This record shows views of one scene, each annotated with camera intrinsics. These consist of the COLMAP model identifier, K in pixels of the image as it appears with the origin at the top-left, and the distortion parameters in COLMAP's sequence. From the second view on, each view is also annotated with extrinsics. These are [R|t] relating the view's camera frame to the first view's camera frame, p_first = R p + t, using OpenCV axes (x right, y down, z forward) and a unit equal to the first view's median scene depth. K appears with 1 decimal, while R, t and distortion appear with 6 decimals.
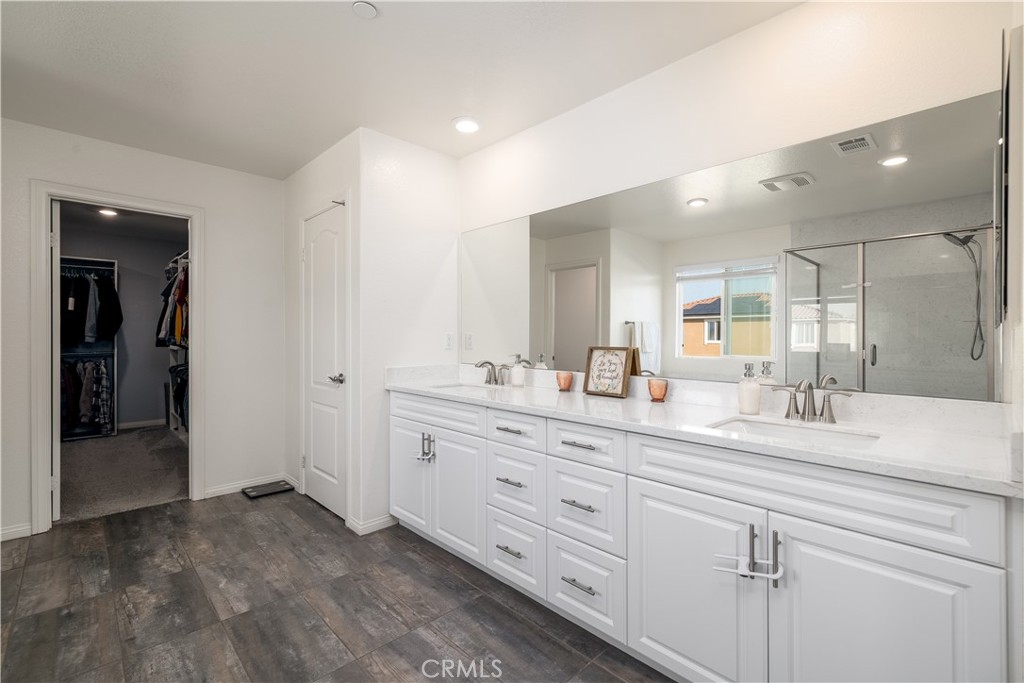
lens RADIAL K [[437.3, 0, 512.0], [0, 437.3, 341.5], [0, 0, 1]] dist [0.003977, 0.000347]
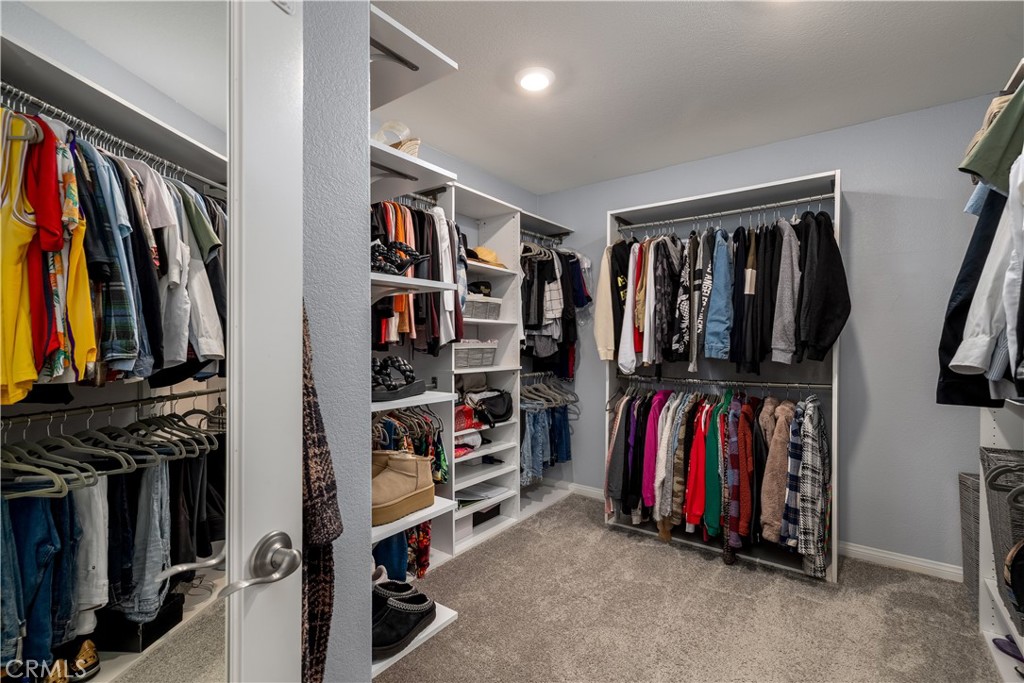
lens RADIAL K [[456.2, 0, 512.0], [0, 456.2, 341.5], [0, 0, 1]] dist [0.002124, 0.000363]
pose [[0.147466, -0.000692, -0.989067, -0.532659], [-0.009071, 0.999957, -0.002052, -0.016658], [0.989026, 0.009274, 0.147453, 0.650006]]
